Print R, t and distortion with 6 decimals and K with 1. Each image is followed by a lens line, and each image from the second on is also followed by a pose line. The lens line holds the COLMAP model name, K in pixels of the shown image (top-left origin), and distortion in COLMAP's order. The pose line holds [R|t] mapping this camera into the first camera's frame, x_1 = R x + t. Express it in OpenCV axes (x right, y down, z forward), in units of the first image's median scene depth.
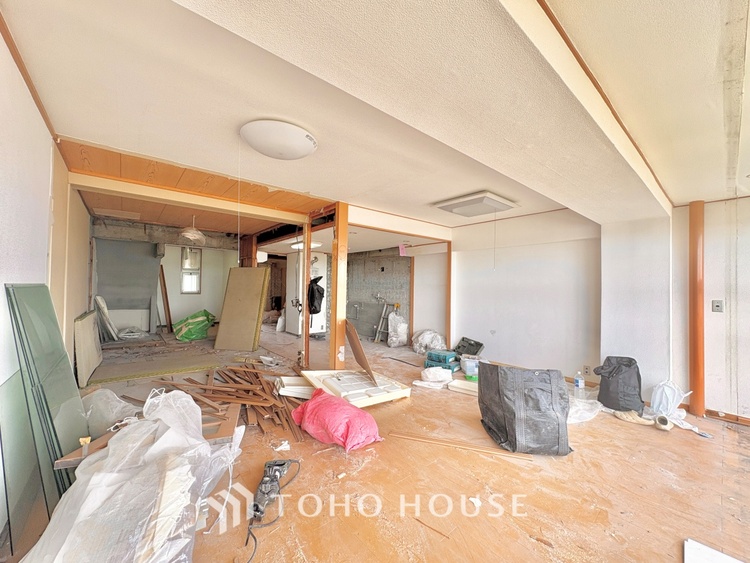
lens RADIAL K [[299.3, 0, 375.0], [0, 299.3, 281.5], [0, 0, 1]] dist [-0.000076, 0.000050]
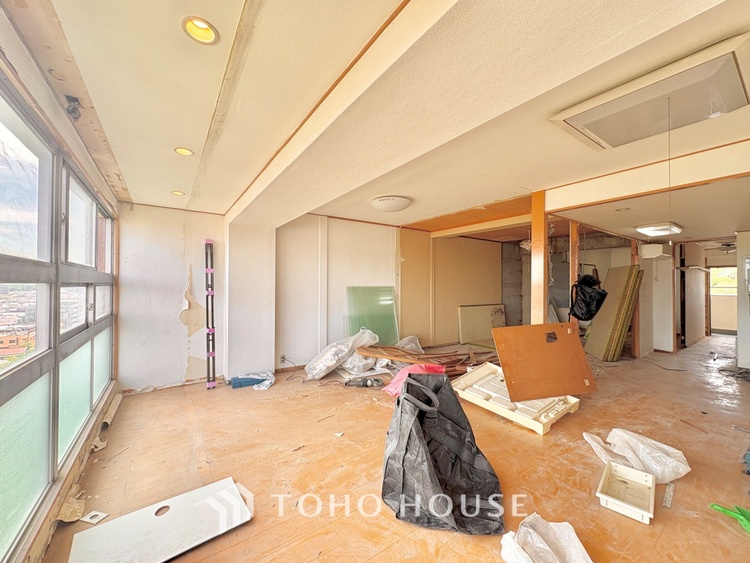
lens RADIAL K [[299.3, 0, 375.0], [0, 299.3, 281.5], [0, 0, 1]] dist [-0.000076, 0.000050]
pose [[-0.090562, -0.027077, -0.995523, 0.579103], [0.010707, 0.999546, -0.028160, 0.015183], [0.995833, -0.013209, -0.090231, 0.429072]]
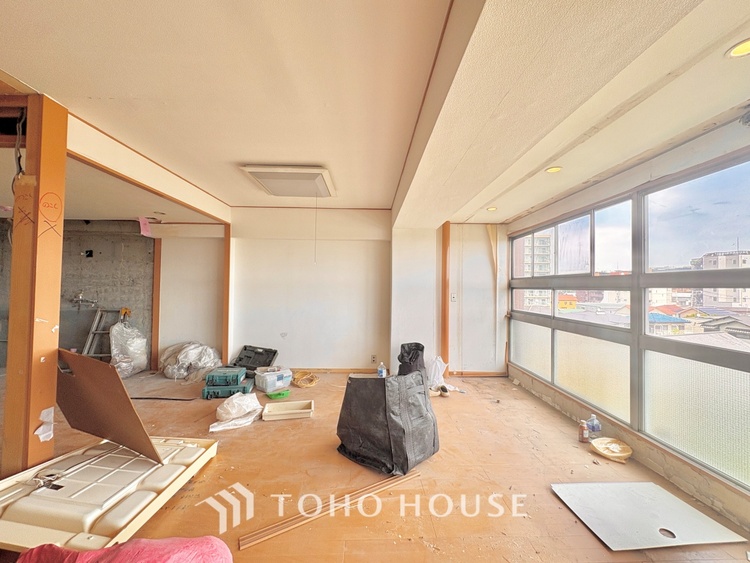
lens RADIAL K [[299.3, 0, 375.0], [0, 299.3, 281.5], [0, 0, 1]] dist [-0.000076, 0.000050]
pose [[0.628381, 0.008005, 0.777864, -0.109885], [-0.016966, 0.999850, 0.003416, 0.004868], [-0.777720, -0.015343, 0.628423, 0.221326]]
